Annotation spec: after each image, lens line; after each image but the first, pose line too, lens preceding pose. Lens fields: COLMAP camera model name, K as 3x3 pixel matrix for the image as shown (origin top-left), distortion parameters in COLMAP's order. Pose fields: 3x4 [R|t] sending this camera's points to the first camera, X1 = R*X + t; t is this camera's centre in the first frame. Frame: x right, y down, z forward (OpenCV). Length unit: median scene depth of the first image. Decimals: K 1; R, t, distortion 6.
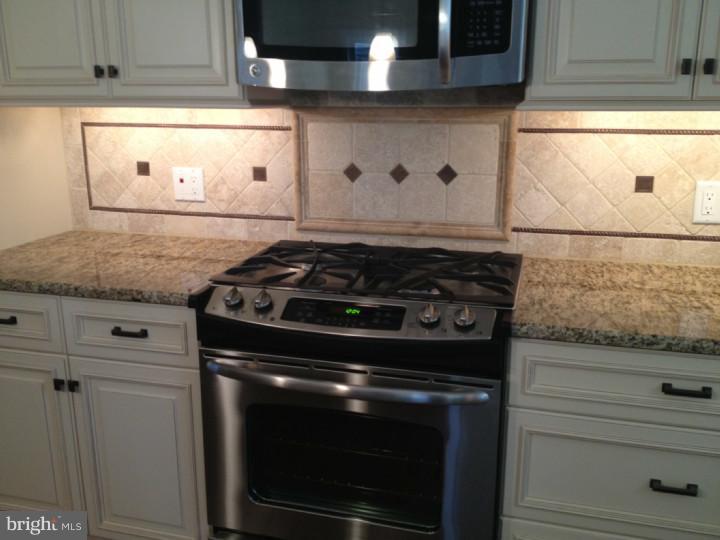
lens RADIAL K [[658.7, 0, 360.0], [0, 658.7, 270.0], [0, 0, 1]] dist [0.161880, -0.332645]
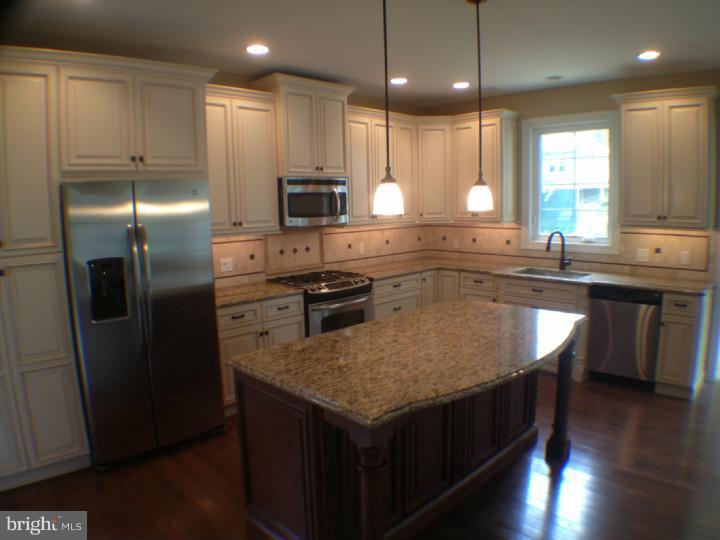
lens RADIAL K [[478.3, 0, 360.0], [0, 478.3, 270.0], [0, 0, 1]] dist [-0.155272, 0.001481]
pose [[0.512290, -0.129541, 0.848987, -1.791943], [0.242133, 0.970241, 0.001935, 0.007207], [-0.823973, 0.204577, 0.528410, -0.403546]]
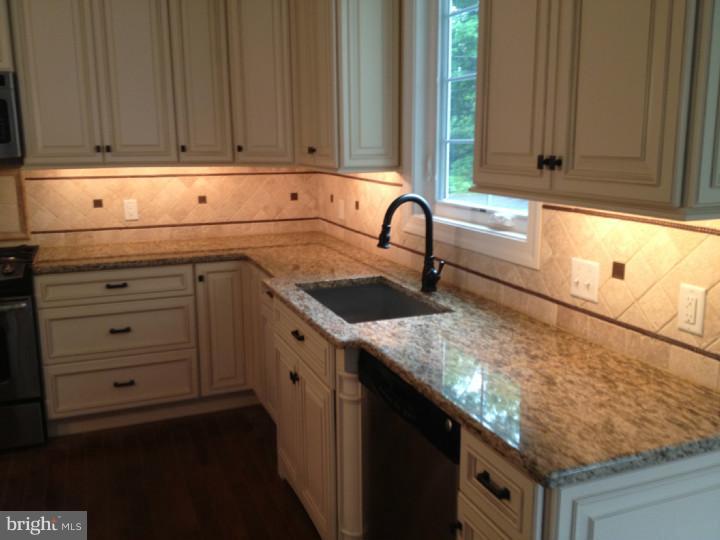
lens RADIAL K [[658.7, 0, 360.0], [0, 658.7, 270.0], [0, 0, 1]] dist [0.161880, -0.332645]
pose [[0.792332, -0.125365, 0.597071, -0.176015], [0.160722, 0.986981, -0.006050, 0.205980], [-0.588539, 0.100756, 0.802166, -1.044847]]
